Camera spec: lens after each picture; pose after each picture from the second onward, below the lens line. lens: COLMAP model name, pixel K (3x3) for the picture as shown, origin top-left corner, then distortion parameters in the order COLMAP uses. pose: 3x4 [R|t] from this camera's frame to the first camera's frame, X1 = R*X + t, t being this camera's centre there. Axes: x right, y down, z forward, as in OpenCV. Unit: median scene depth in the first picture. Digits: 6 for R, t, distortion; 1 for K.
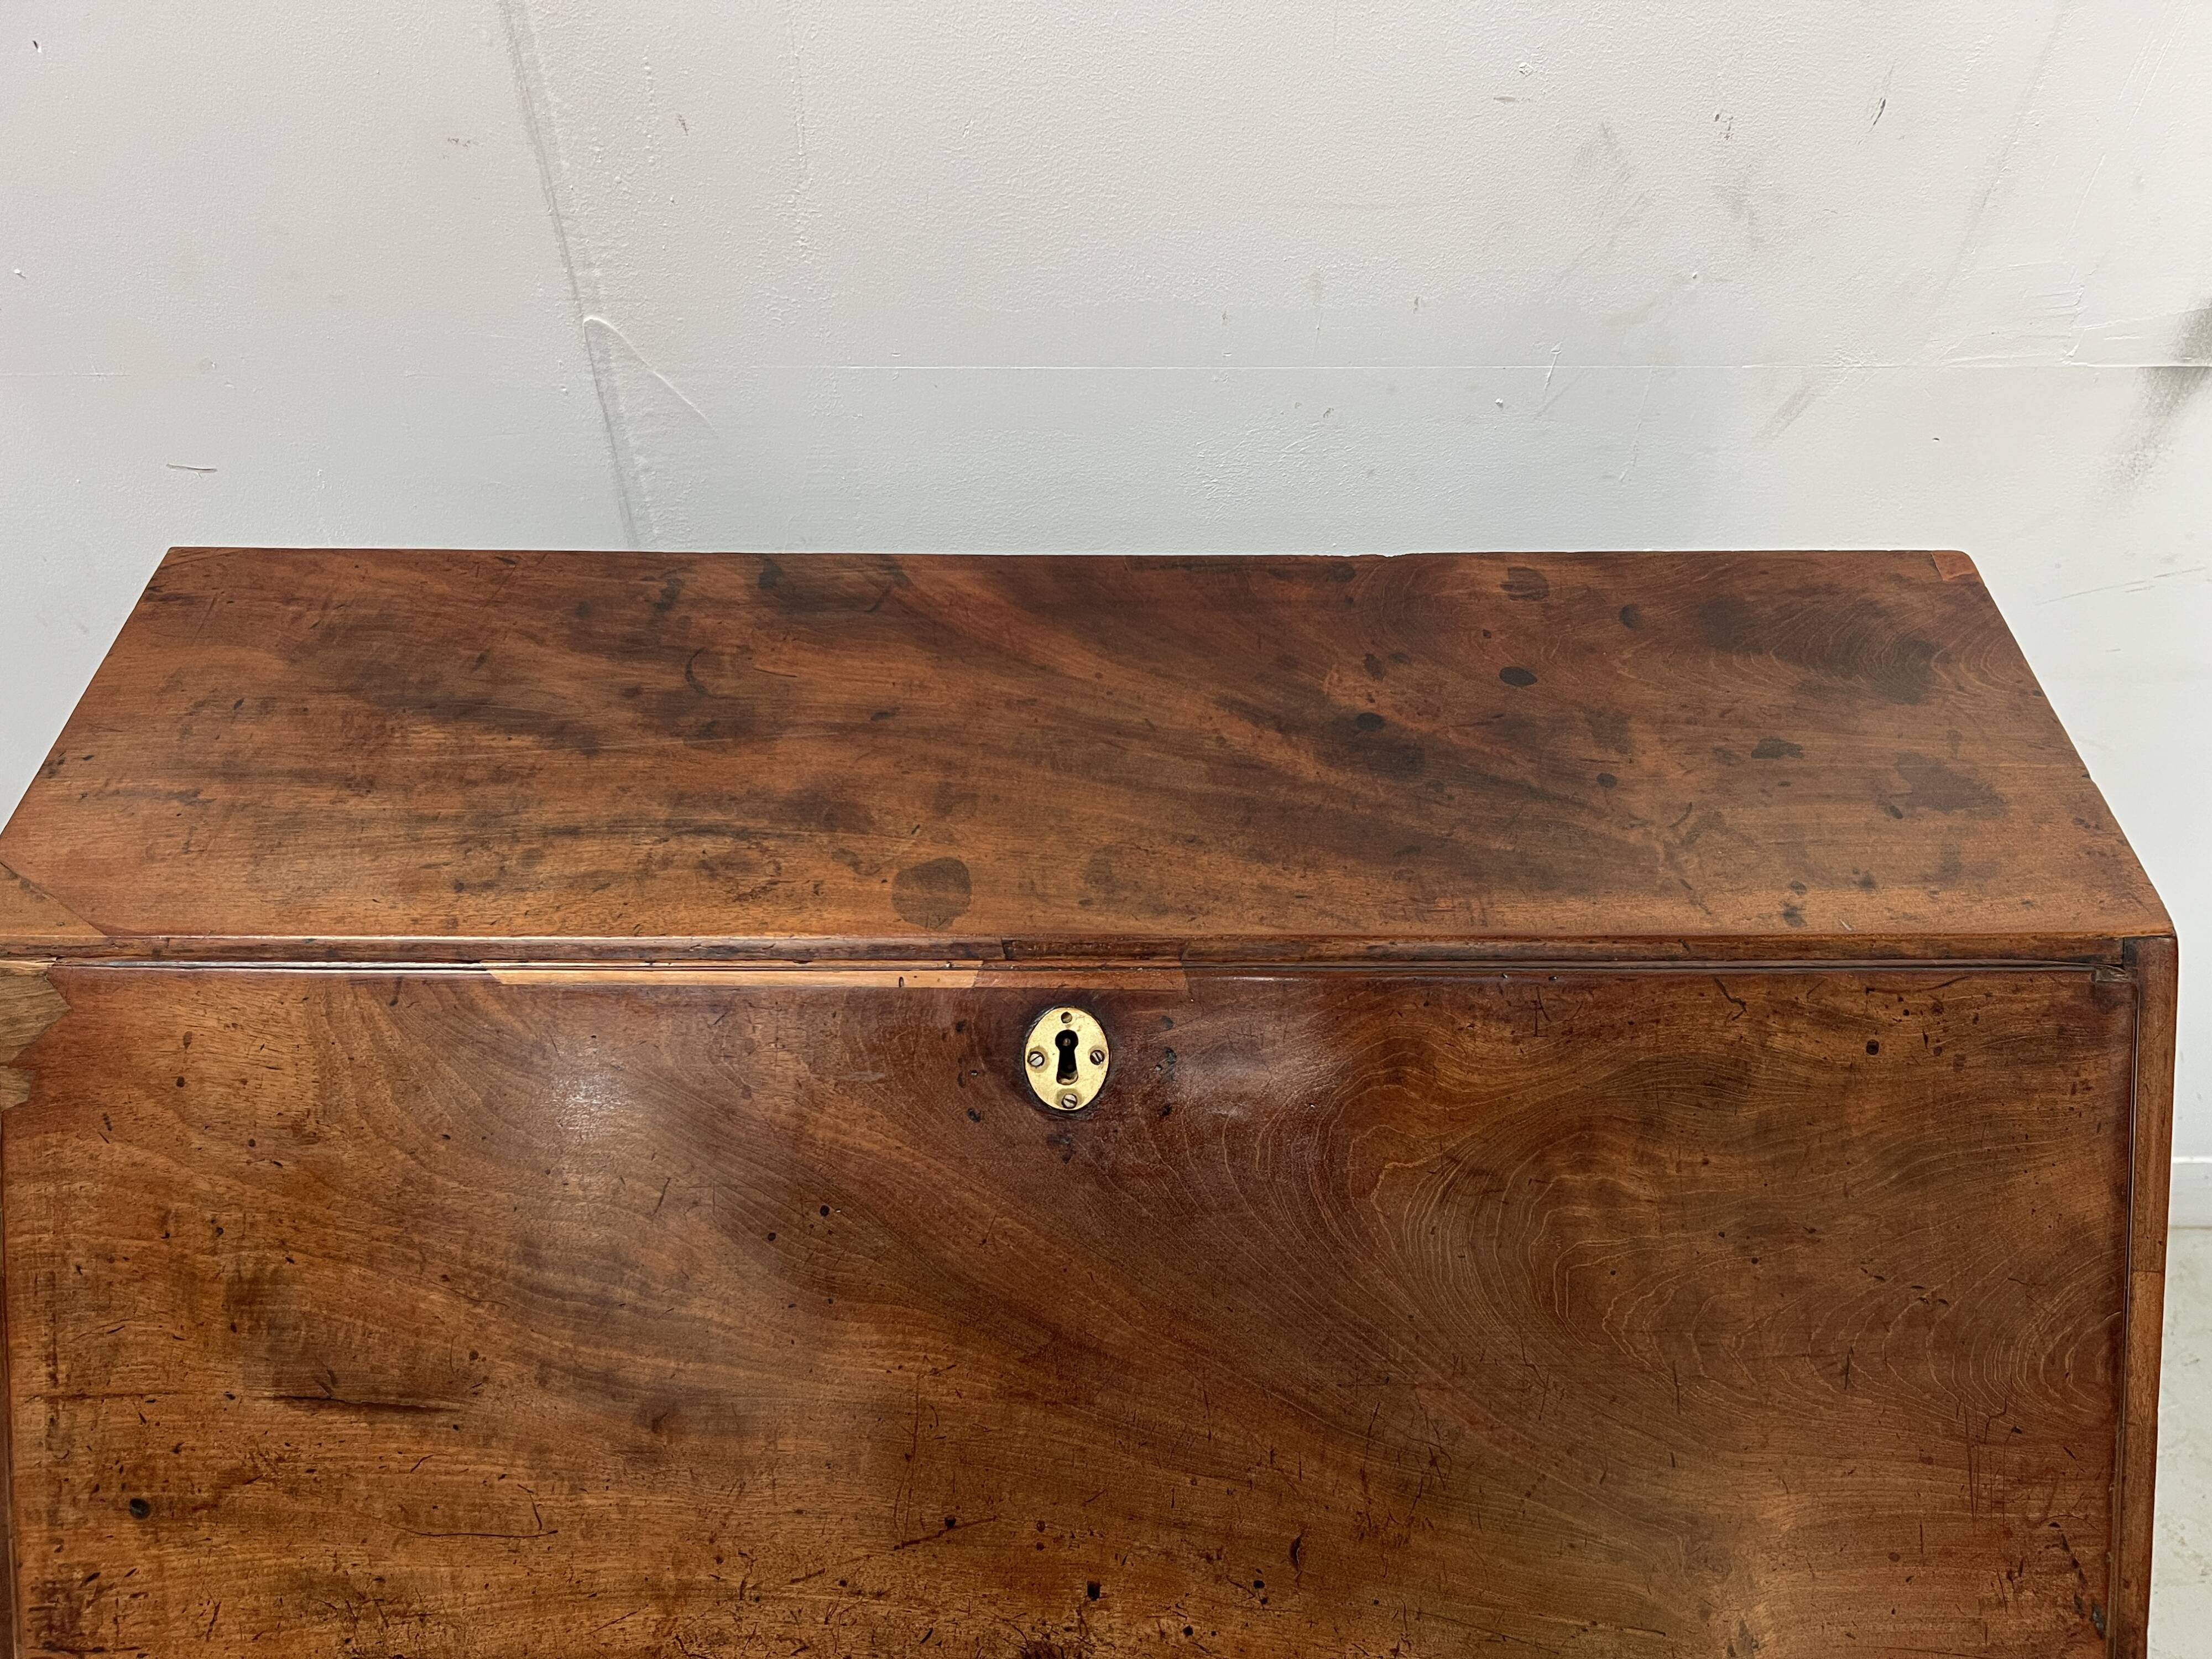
lens RADIAL K [[1688.6, 0, 1096.0], [0, 1688.6, 848.1], [0, 0, 1]] dist [0.043646, -0.056993]
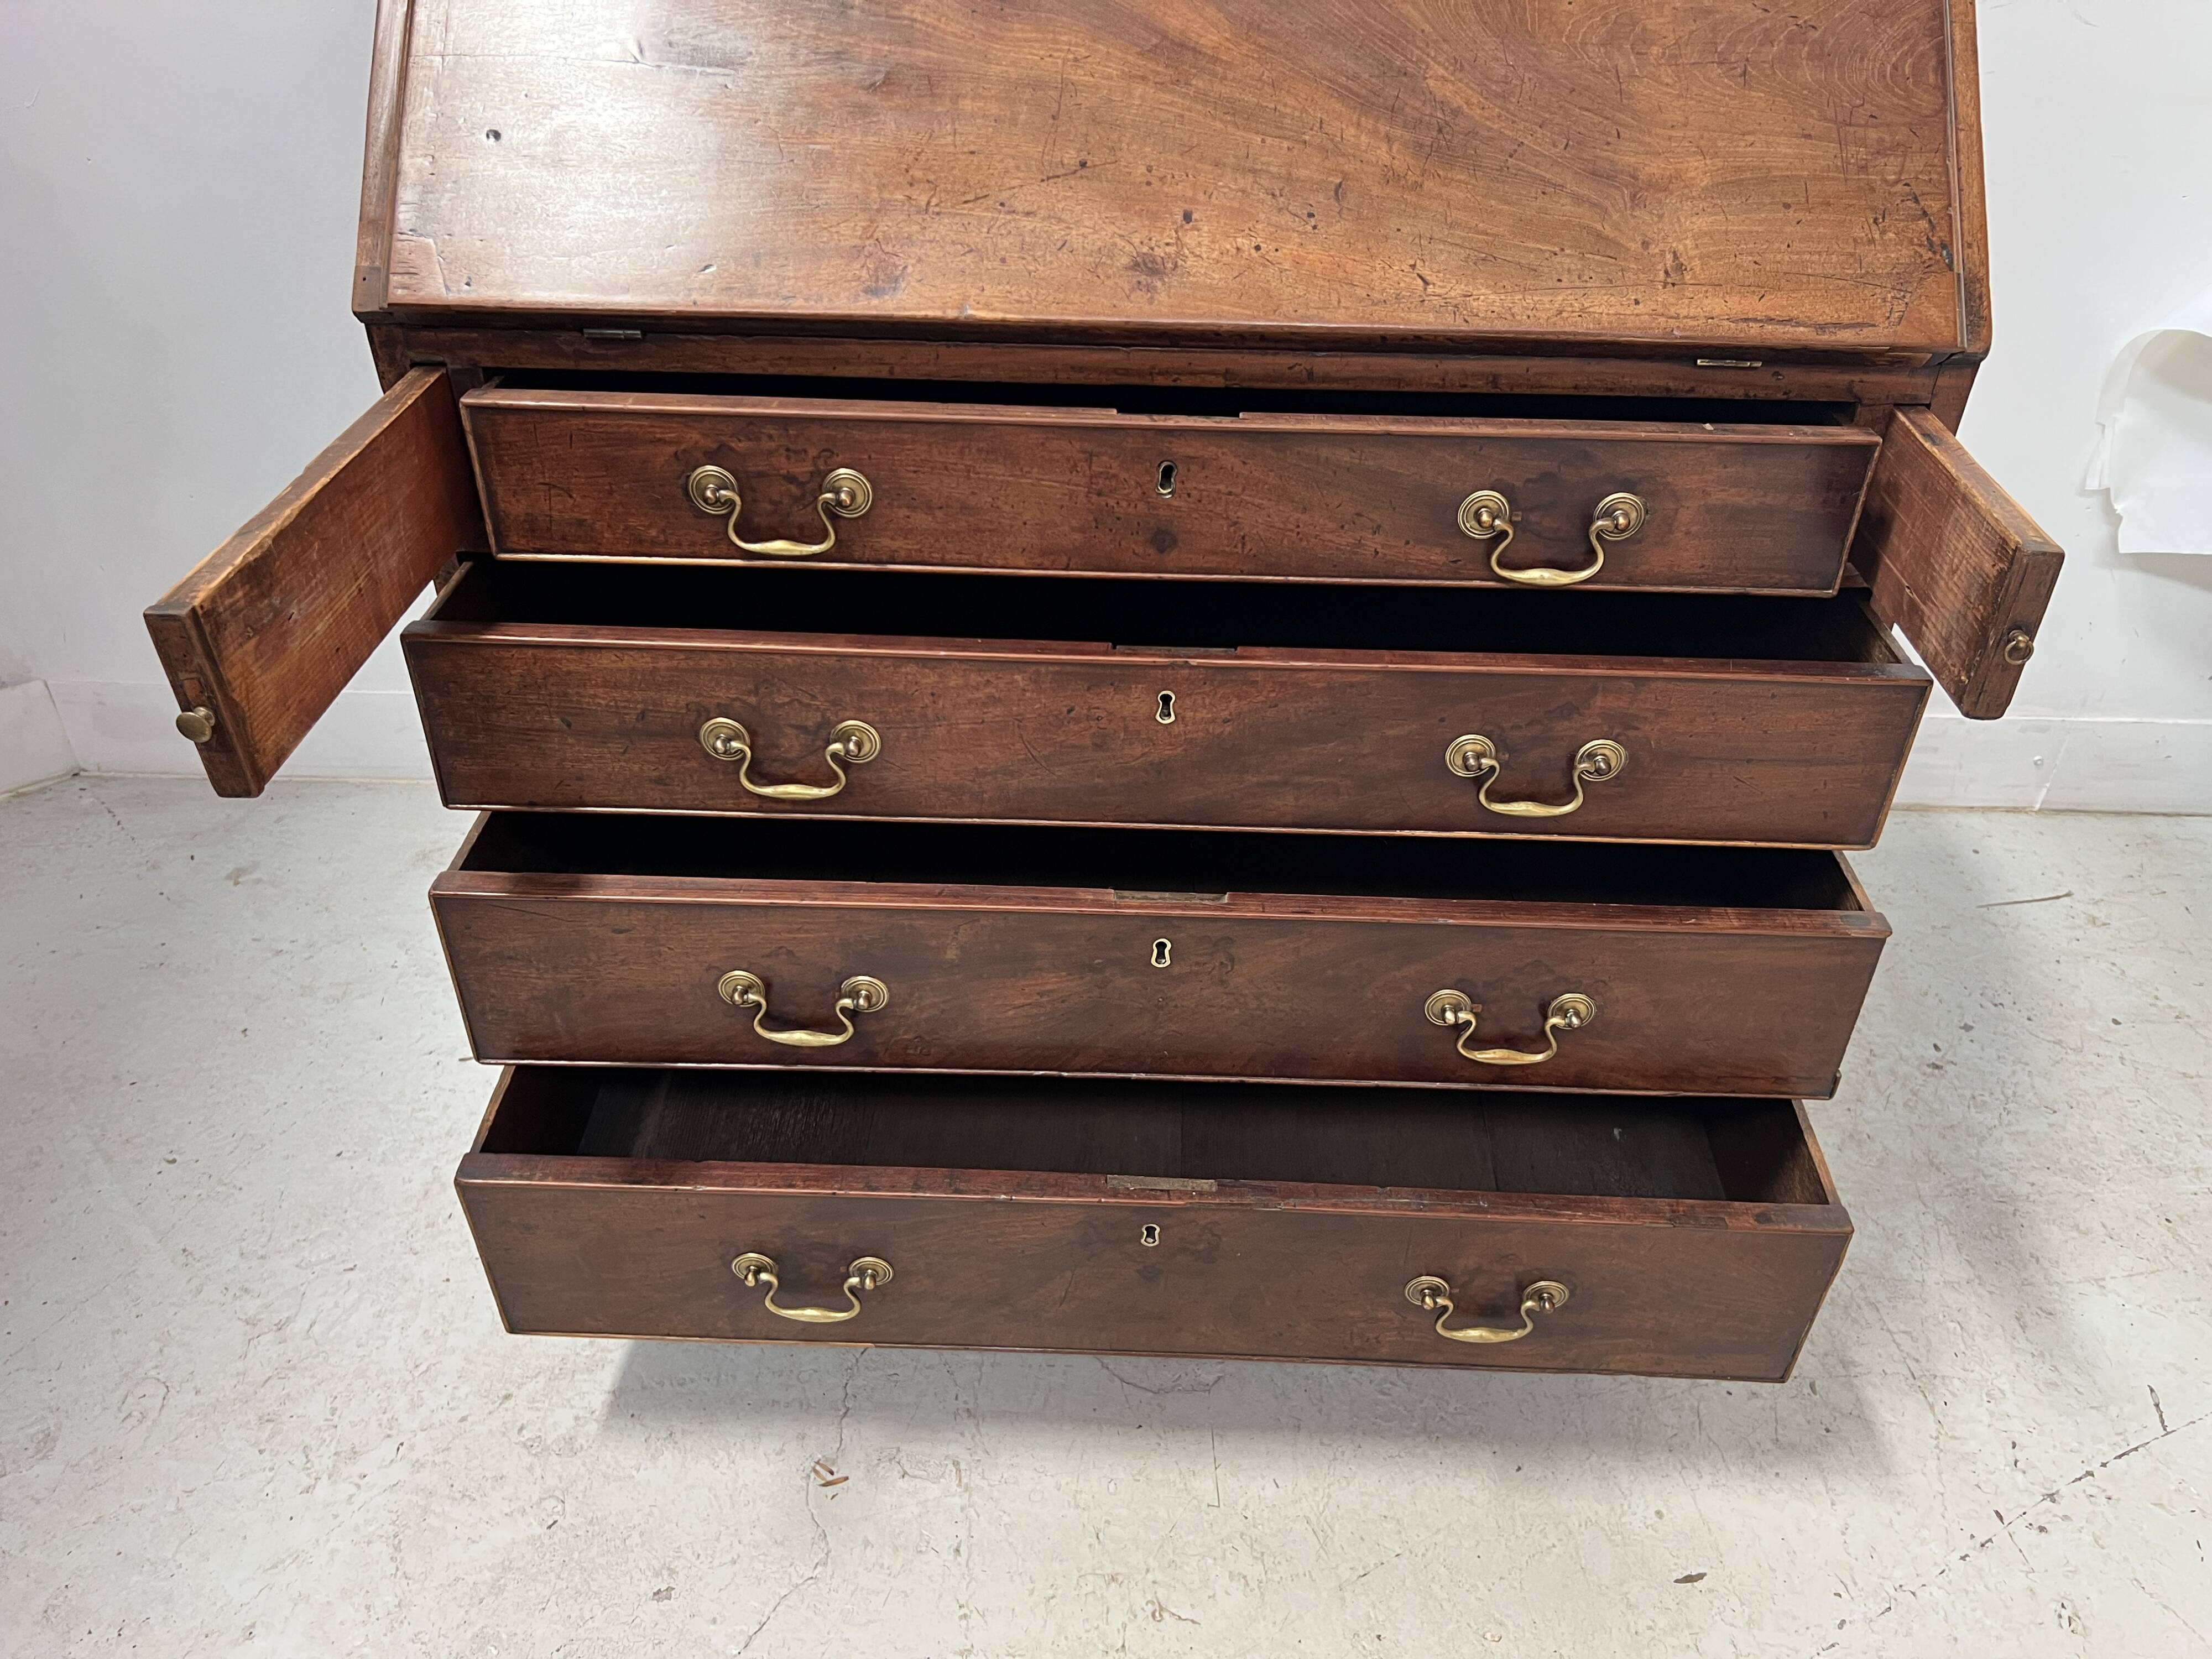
lens RADIAL K [[1688.6, 0, 1123.1], [0, 1688.6, 839.3], [0, 0, 1]] dist [0.043646, -0.056993]
pose [[0.999542, 0.023743, -0.018778, -0.015763], [-0.027087, 0.978460, -0.204651, 1.203764], [0.013515, 0.205066, 0.978655, -0.215579]]
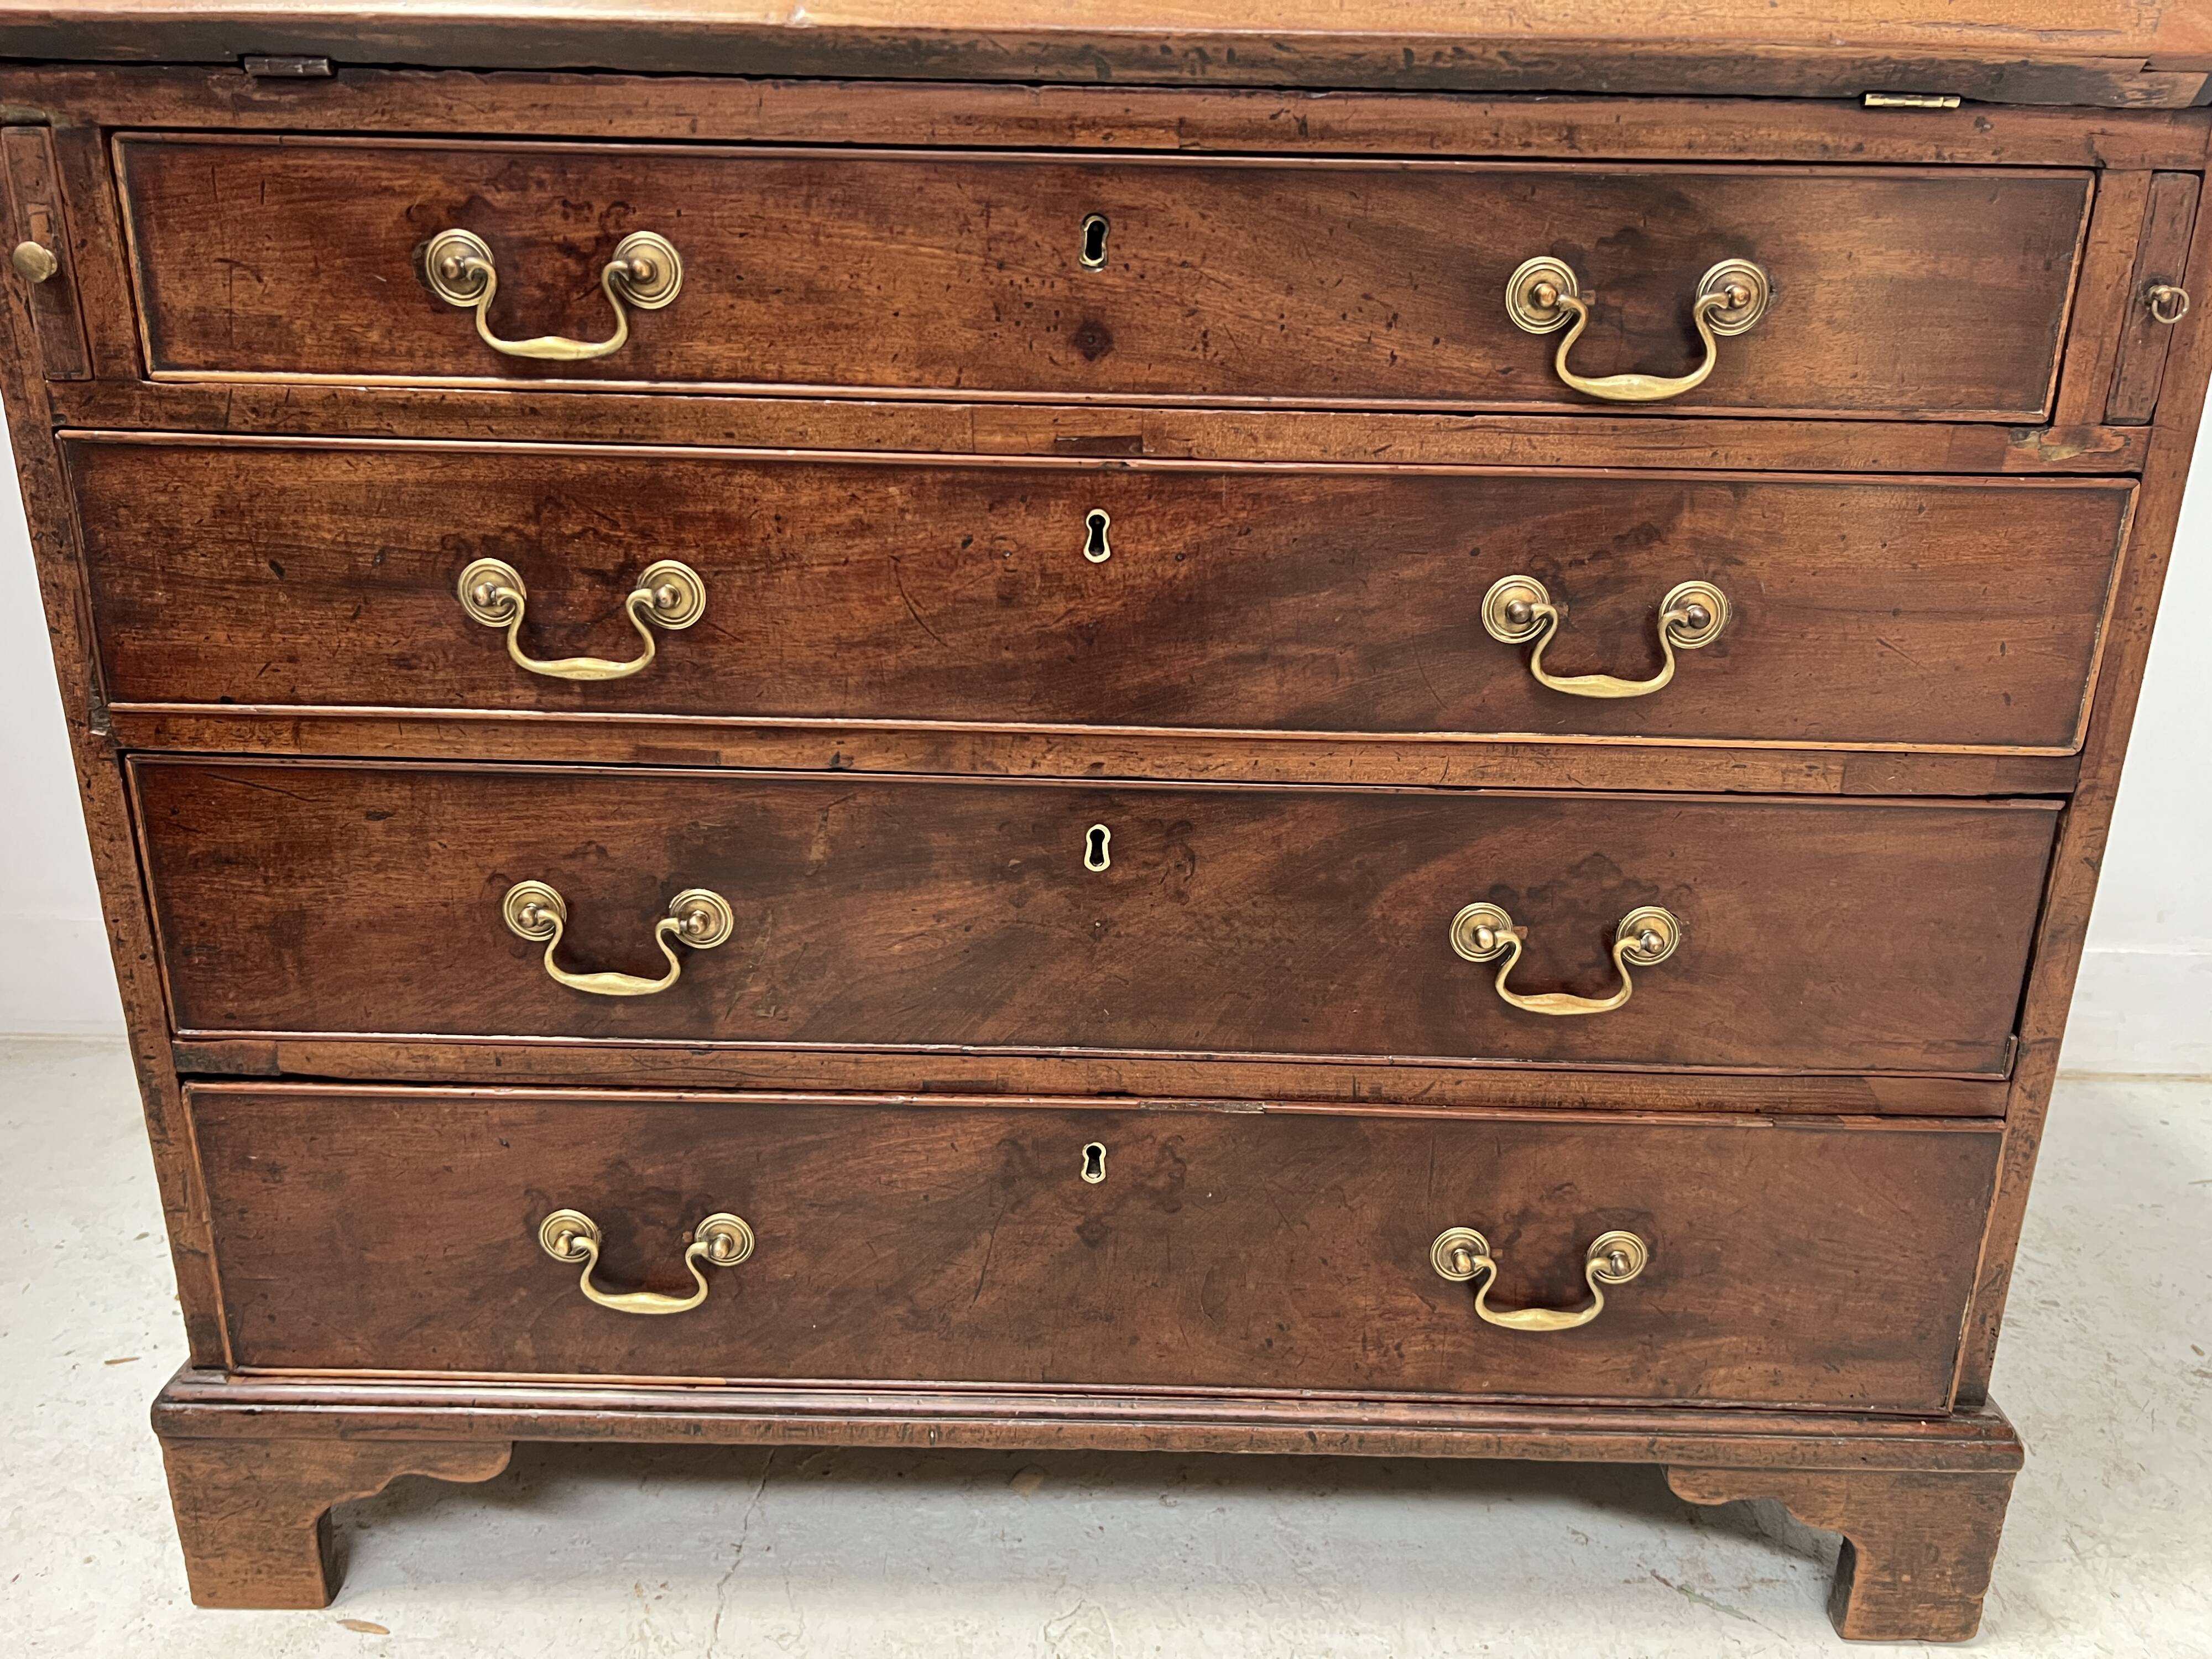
lens RADIAL K [[1688.6, 0, 1102.3], [0, 1688.6, 829.5], [0, 0, 1]] dist [0.043646, -0.056993]
pose [[0.999657, 0.017023, -0.019922, 0.015654], [-0.024488, 0.877454, -0.479036, 1.349912], [0.009326, 0.479359, 0.877569, 0.414755]]
